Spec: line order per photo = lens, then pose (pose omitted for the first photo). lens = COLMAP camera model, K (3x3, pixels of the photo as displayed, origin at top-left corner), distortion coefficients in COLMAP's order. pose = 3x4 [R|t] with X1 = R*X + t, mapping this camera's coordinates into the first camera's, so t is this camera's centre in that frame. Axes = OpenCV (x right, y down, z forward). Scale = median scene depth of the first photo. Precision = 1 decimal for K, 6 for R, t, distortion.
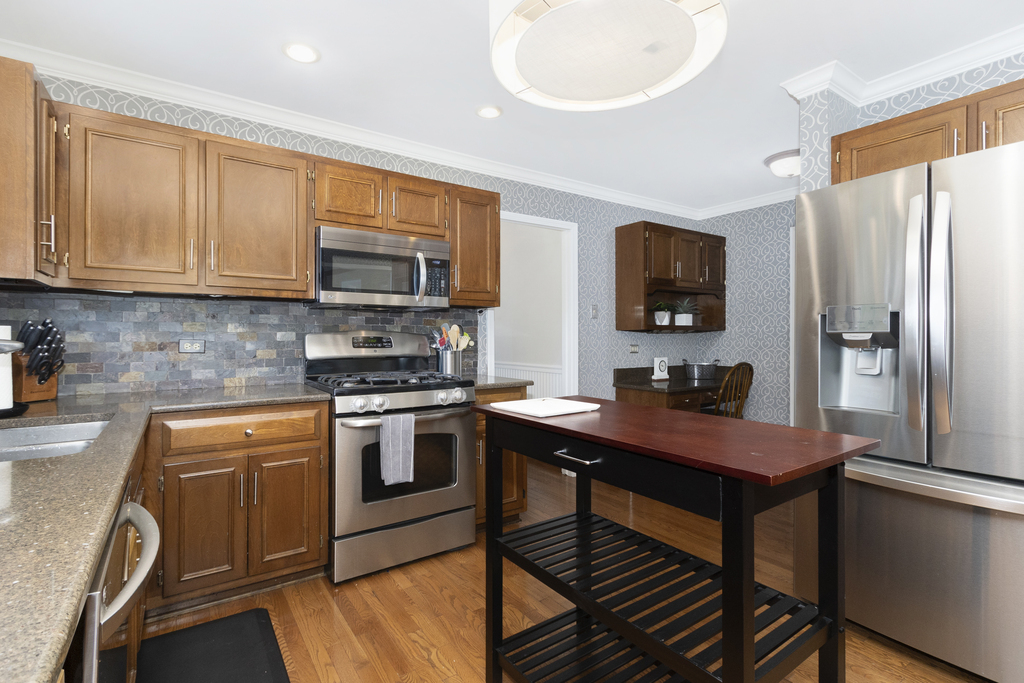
lens RADIAL K [[480.5, 0, 500.1], [0, 480.5, 332.9], [0, 0, 1]] dist [0.002399, 0.000080]
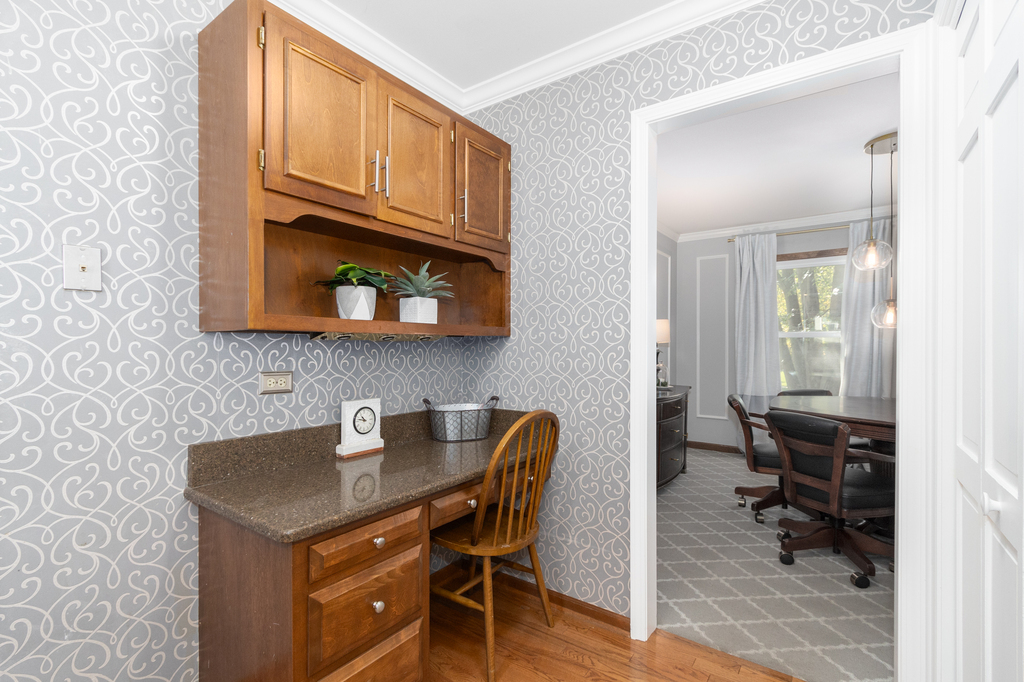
lens RADIAL K [[470.0, 0, 512.0], [0, 470.0, 341.0], [0, 0, 1]] dist [0.000518, 0.000008]
pose [[0.938791, 0.005165, 0.344450, 0.318547], [-0.002826, 0.999969, -0.007292, 0.002653], [-0.344477, 0.005872, 0.938776, 0.574553]]
